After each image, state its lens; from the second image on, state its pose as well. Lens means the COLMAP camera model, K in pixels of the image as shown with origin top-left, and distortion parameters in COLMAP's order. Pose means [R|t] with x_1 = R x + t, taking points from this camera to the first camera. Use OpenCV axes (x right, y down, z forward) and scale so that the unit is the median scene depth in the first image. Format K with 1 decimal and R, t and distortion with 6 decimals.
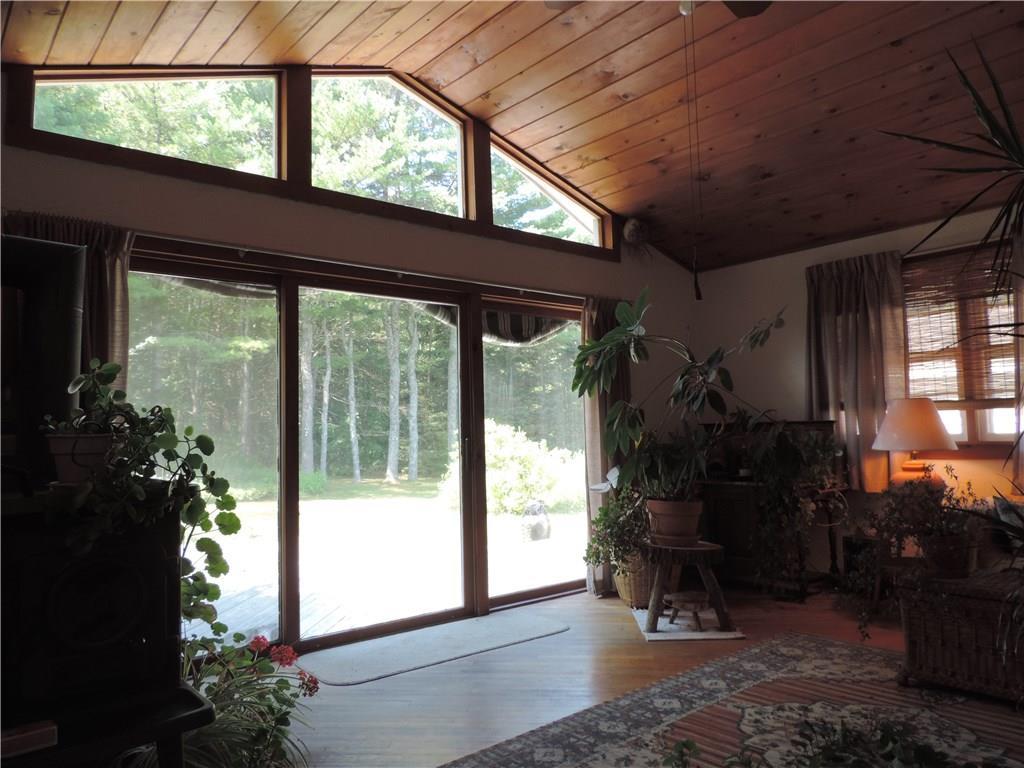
lens RADIAL K [[734.5, 0, 512.0], [0, 734.5, 384.0], [0, 0, 1]] dist [-0.008064, -0.001704]
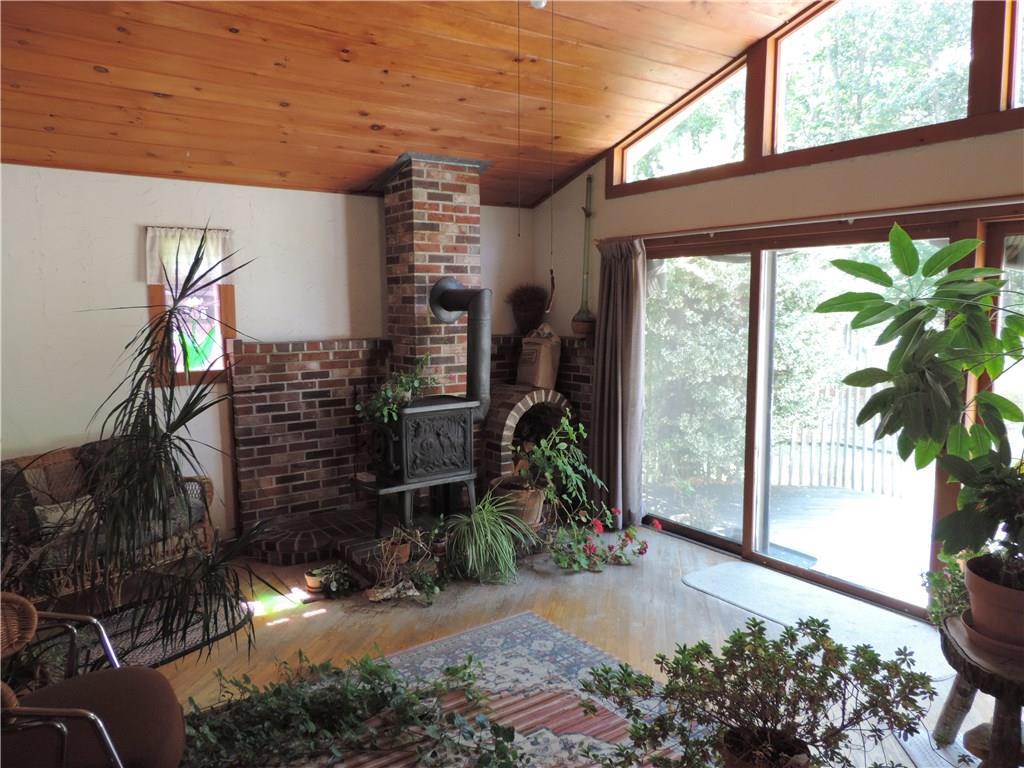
lens RADIAL K [[734.5, 0, 512.0], [0, 734.5, 384.0], [0, 0, 1]] dist [-0.008064, -0.001704]
pose [[-0.096054, 0.136282, -0.986002, 1.088981], [0.073416, 0.988855, 0.129524, -0.130748], [0.992665, -0.059947, -0.104989, 0.904442]]
